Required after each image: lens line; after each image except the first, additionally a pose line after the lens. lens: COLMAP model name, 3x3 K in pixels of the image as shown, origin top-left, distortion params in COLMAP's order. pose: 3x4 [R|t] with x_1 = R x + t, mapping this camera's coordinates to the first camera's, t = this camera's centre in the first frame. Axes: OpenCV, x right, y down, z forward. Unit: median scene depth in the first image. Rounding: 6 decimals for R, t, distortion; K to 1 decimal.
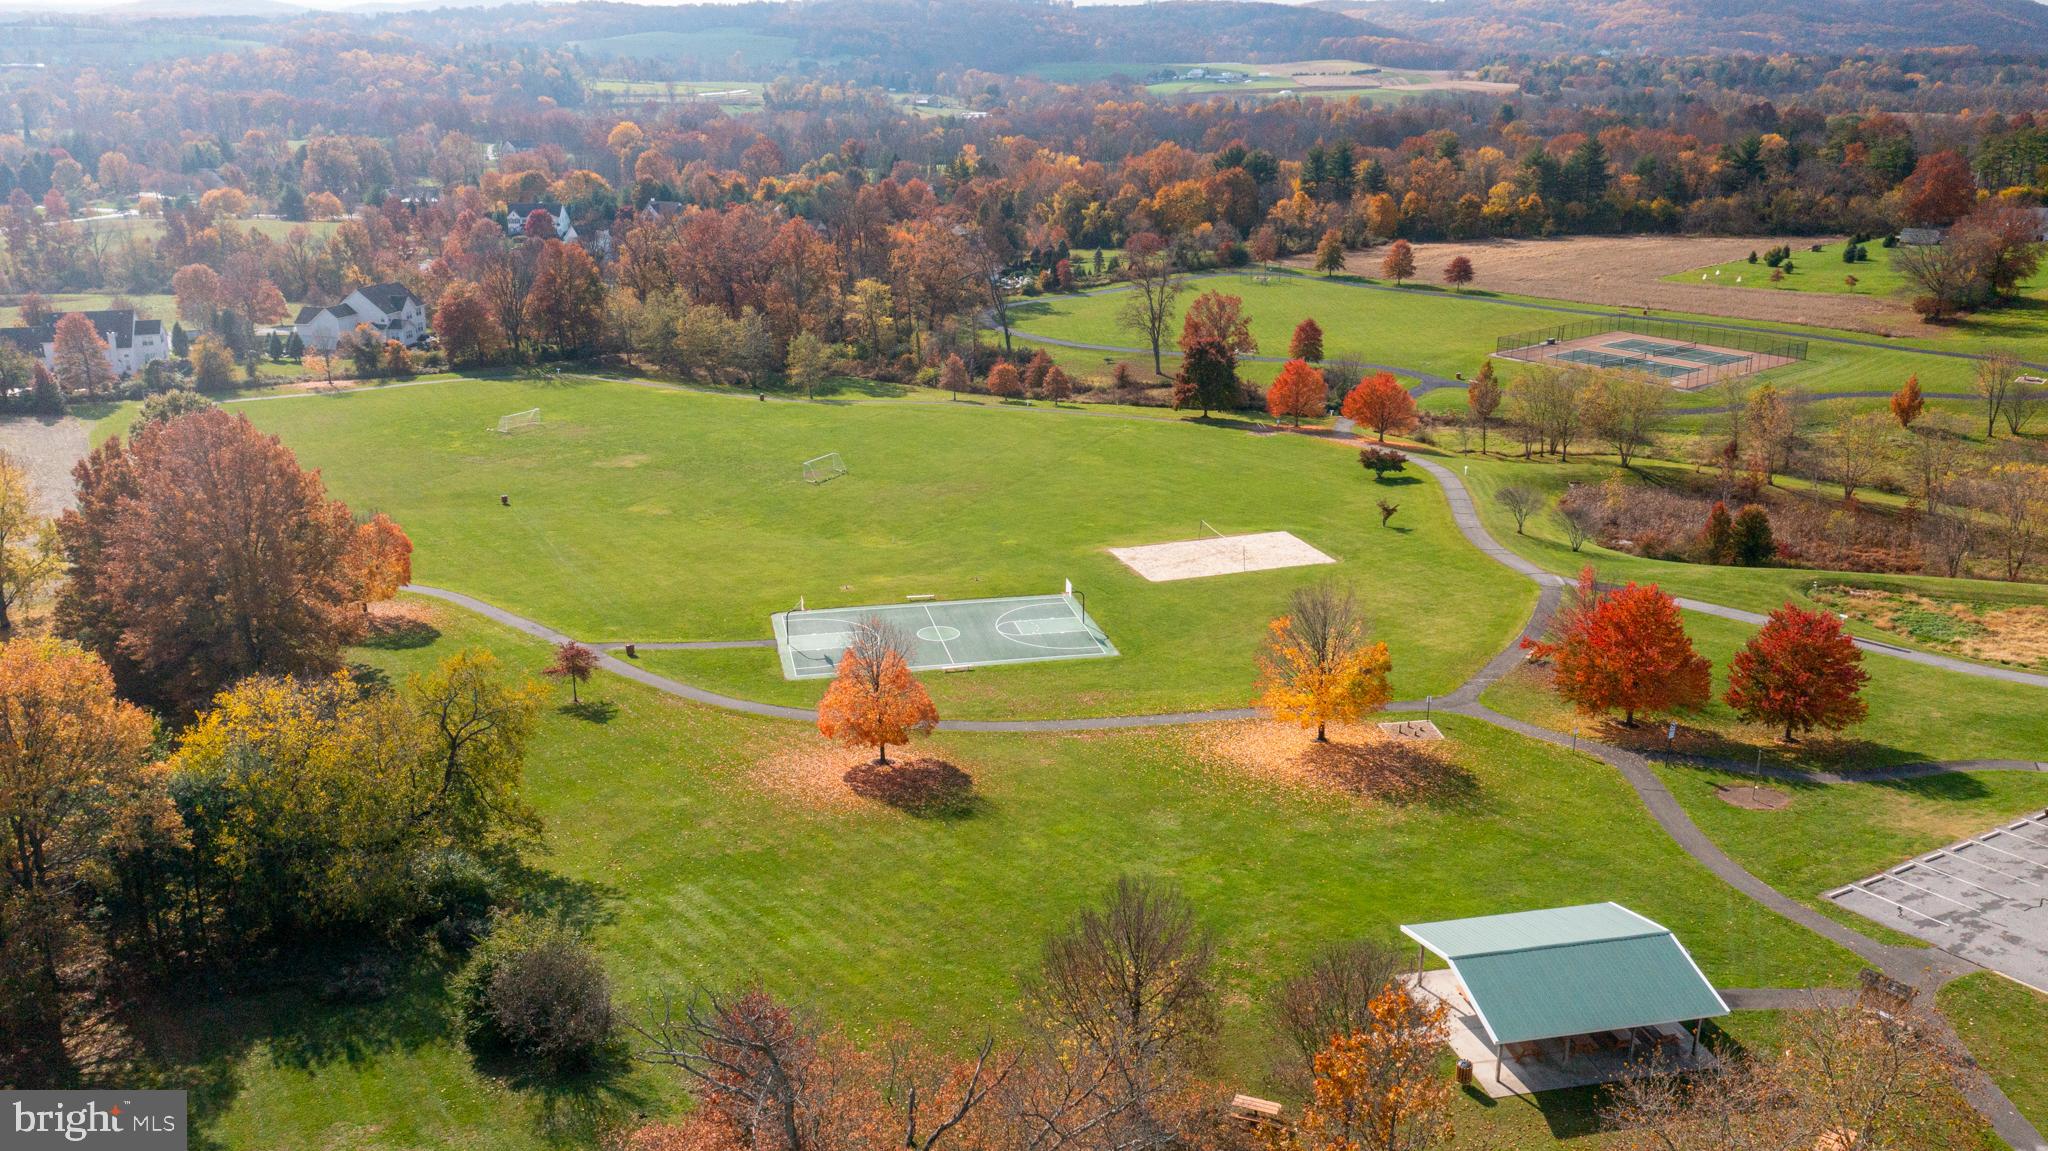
lens RADIAL K [[1621.8, 0, 1026.1], [0, 1621.8, 625.2], [0, 0, 1]] dist [-0.003416, -0.001902]
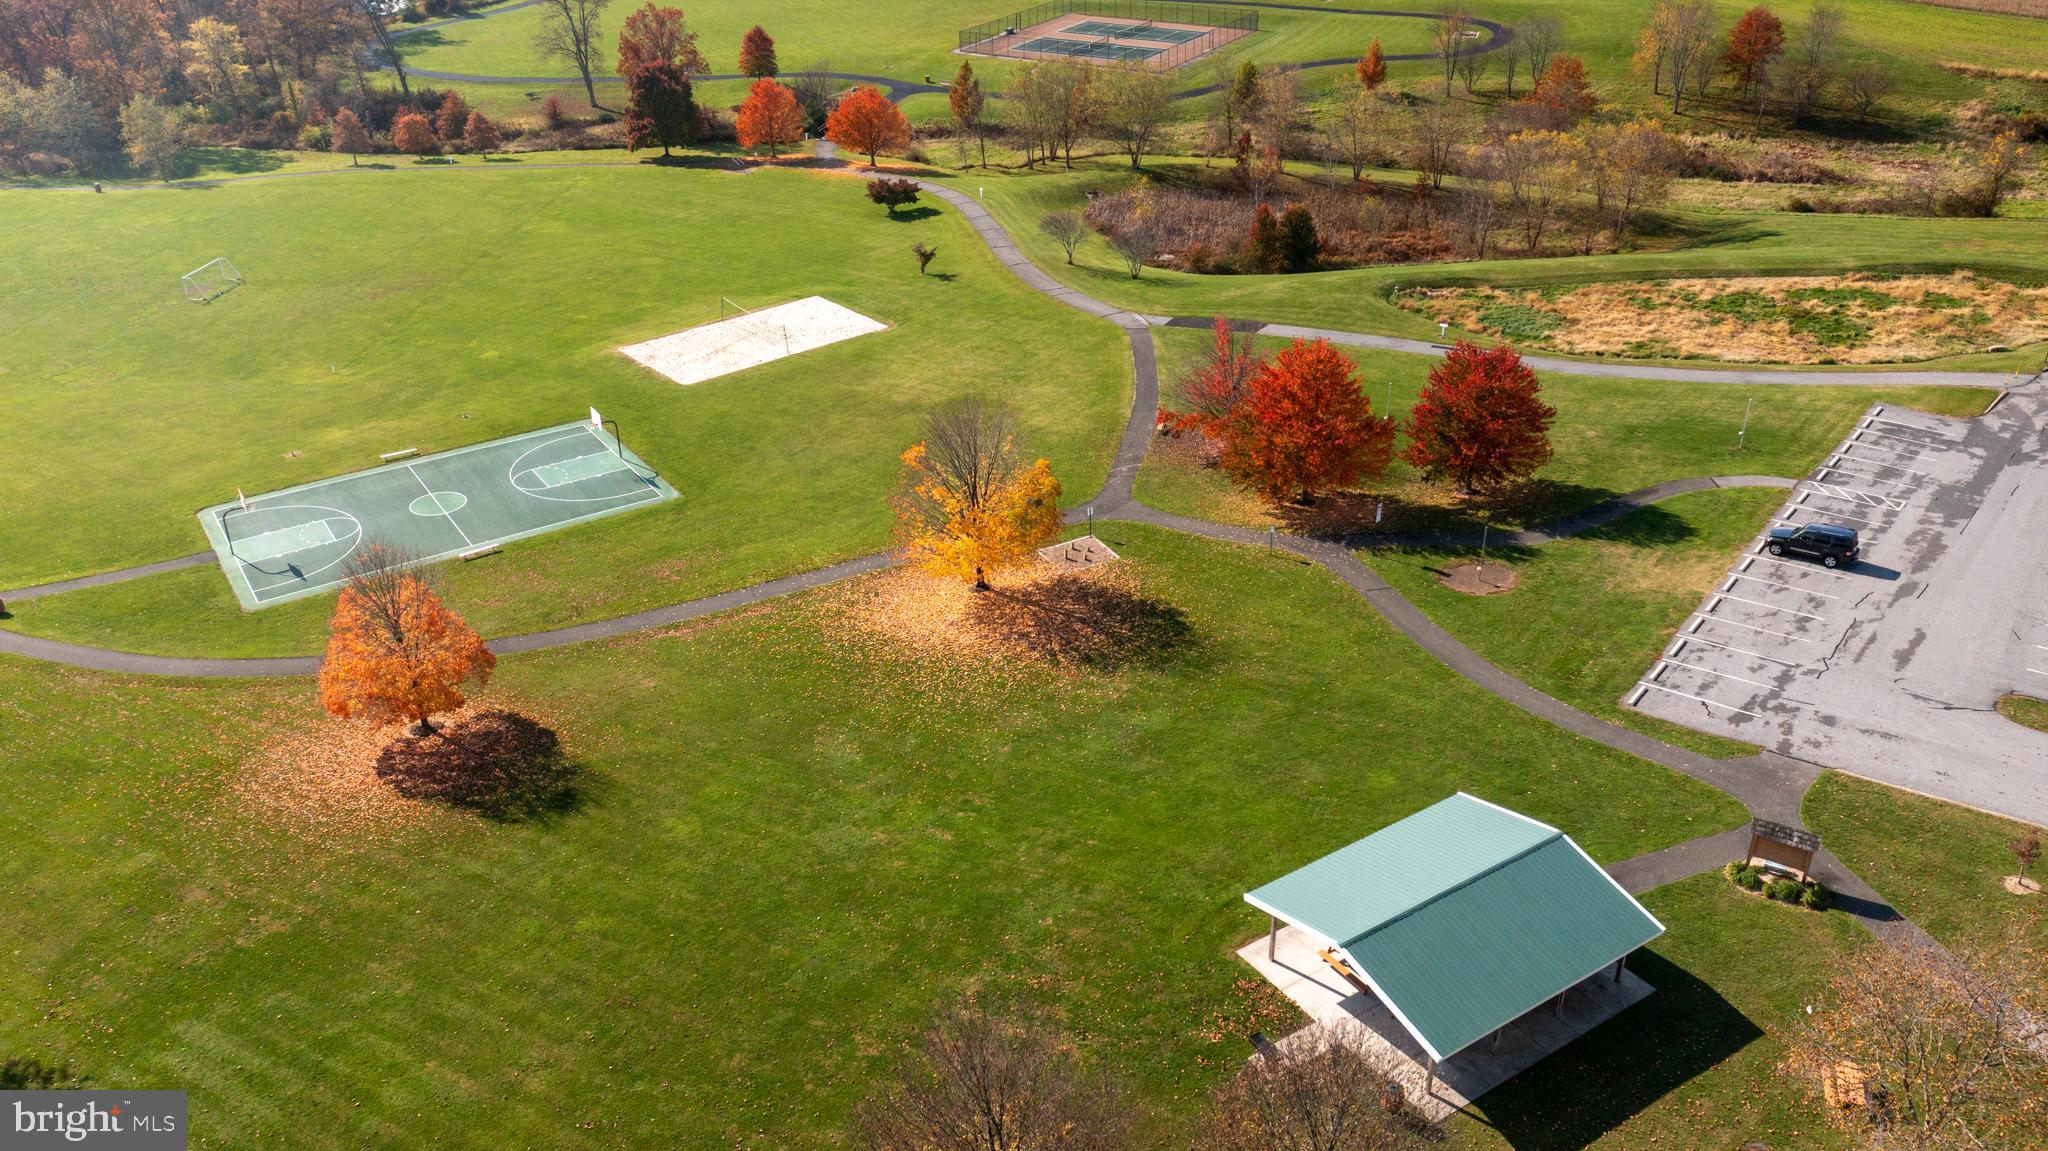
lens RADIAL K [[1621.8, 0, 1026.1], [0, 1621.8, 625.2], [0, 0, 1]] dist [-0.003416, -0.001902]
pose [[0.935077, -0.189651, 0.299440, -0.028097], [0.135405, 0.971870, 0.192700, -0.040695], [-0.327563, -0.139644, 0.934453, 0.144467]]
